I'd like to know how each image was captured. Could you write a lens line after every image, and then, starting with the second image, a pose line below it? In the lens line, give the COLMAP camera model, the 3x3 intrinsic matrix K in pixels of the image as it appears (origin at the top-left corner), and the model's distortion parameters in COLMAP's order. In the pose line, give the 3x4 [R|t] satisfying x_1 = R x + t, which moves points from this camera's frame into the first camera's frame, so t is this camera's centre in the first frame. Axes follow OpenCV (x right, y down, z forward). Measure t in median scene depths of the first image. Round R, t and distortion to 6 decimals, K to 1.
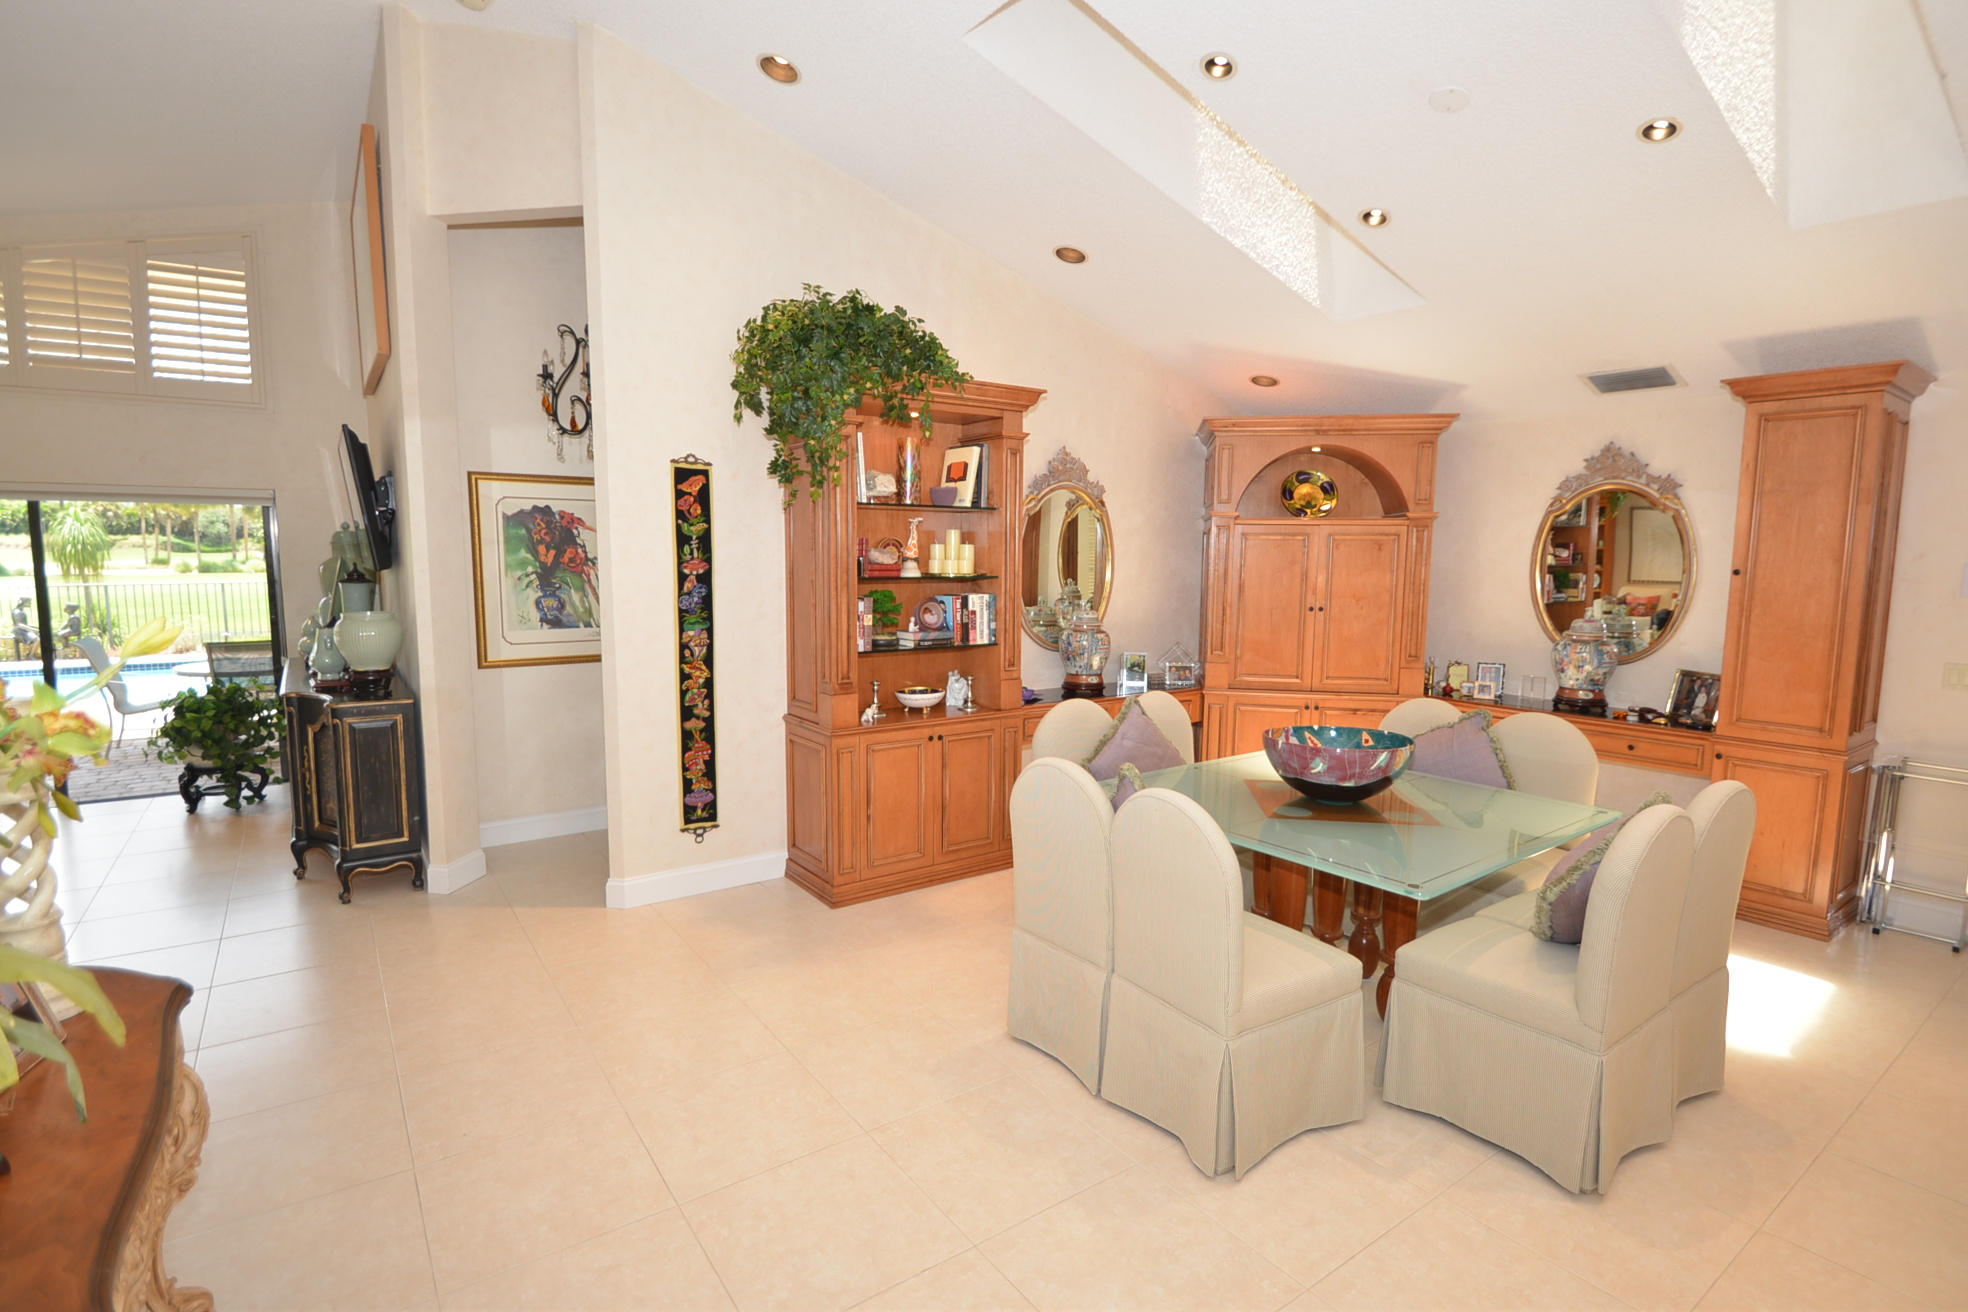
lens RADIAL K [[941.8, 0, 972.9], [0, 941.8, 665.5], [0, 0, 1]] dist [-0.007772, -0.000802]
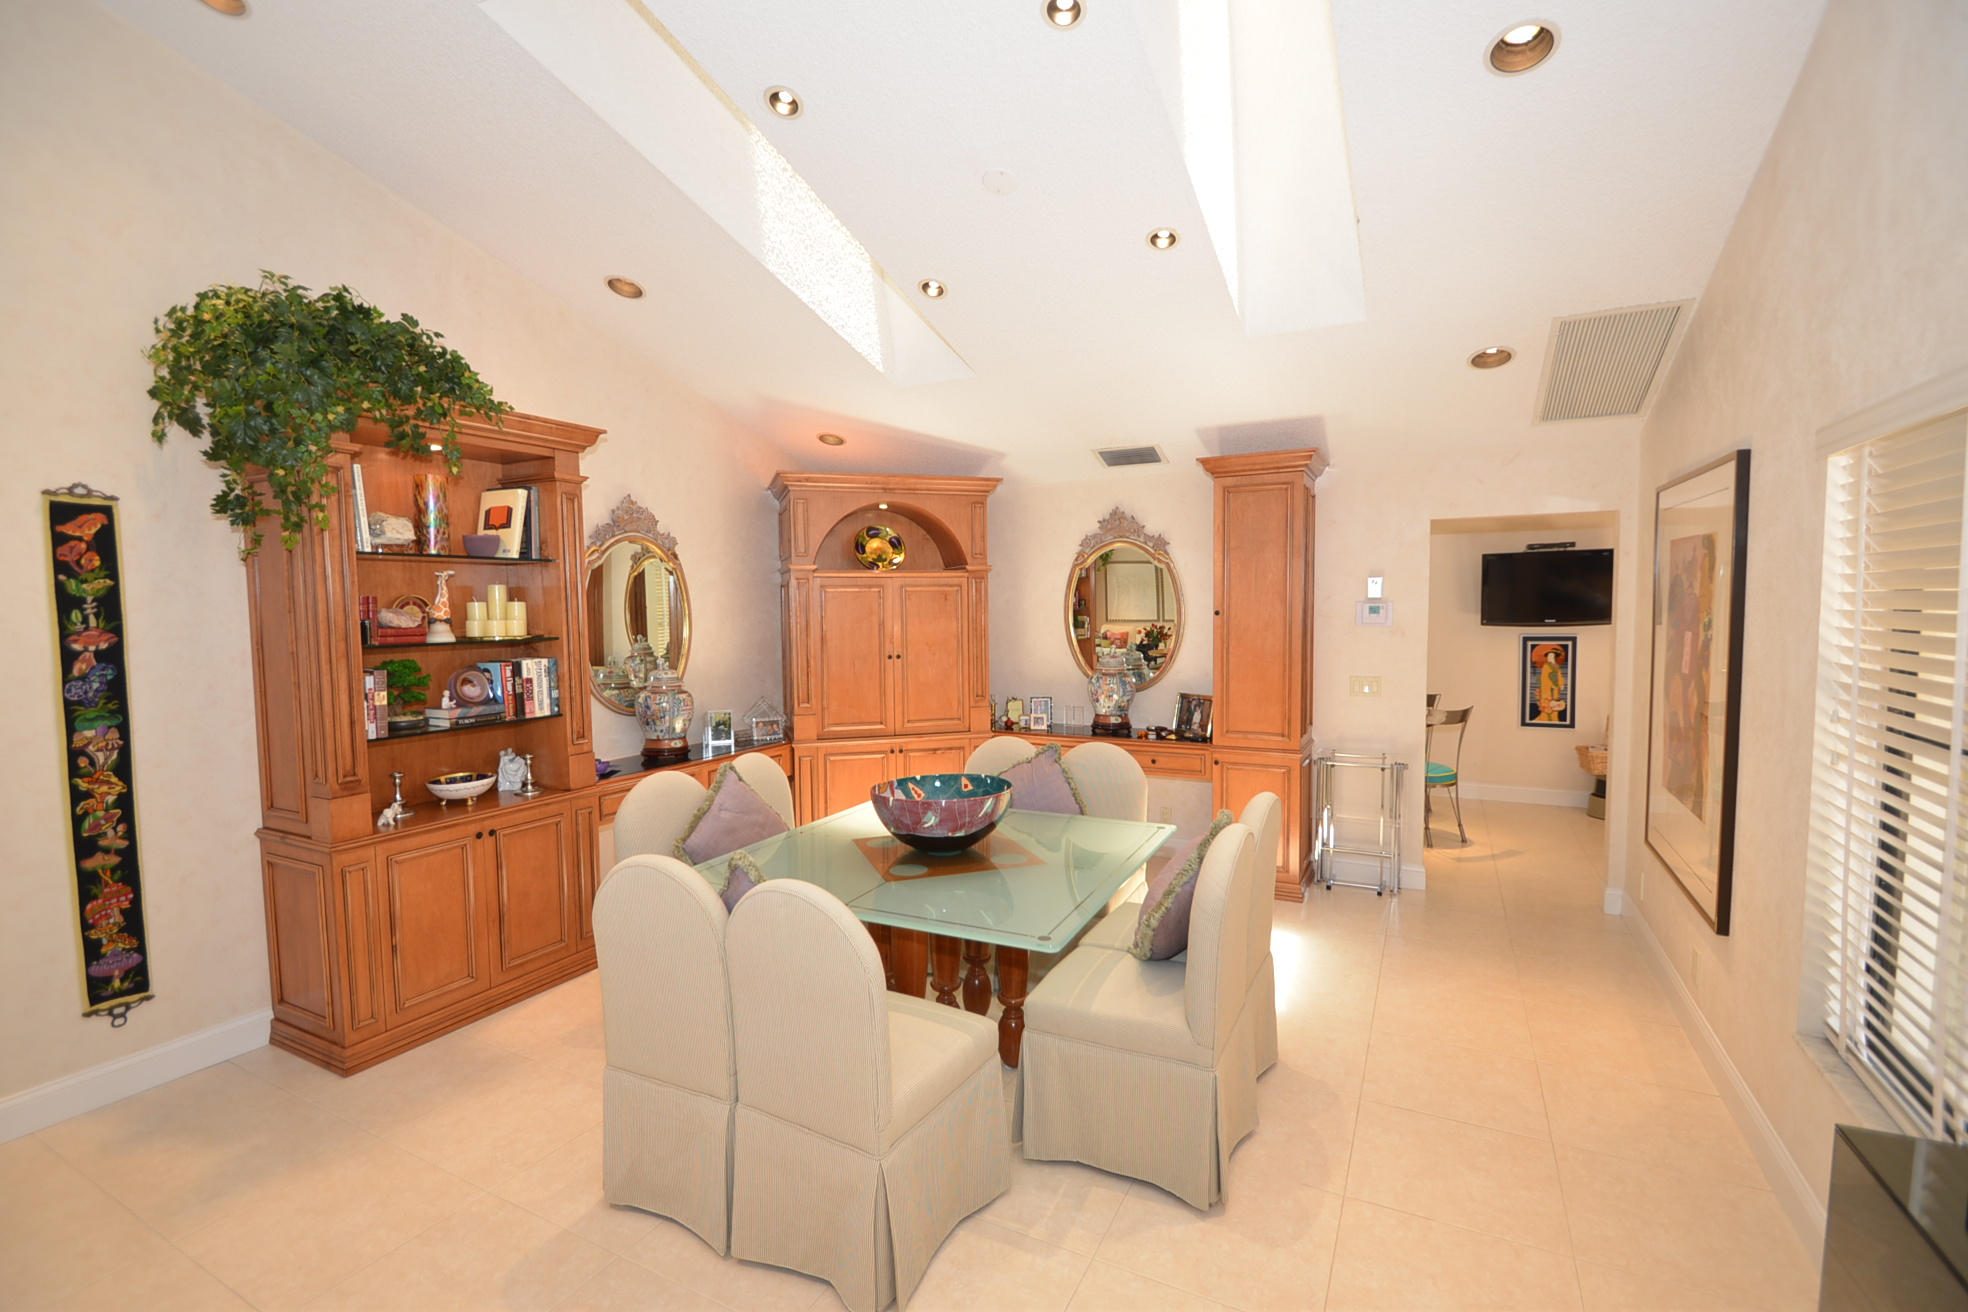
lens RADIAL K [[876.2, 0, 971.8], [0, 876.2, 662.0], [0, 0, 1]] dist [0.013482, -0.018101]
pose [[0.891034, -0.048500, 0.451339, -0.000105], [0.072762, 0.996680, -0.036545, -0.015176], [-0.448068, 0.065403, 0.891604, 0.109855]]
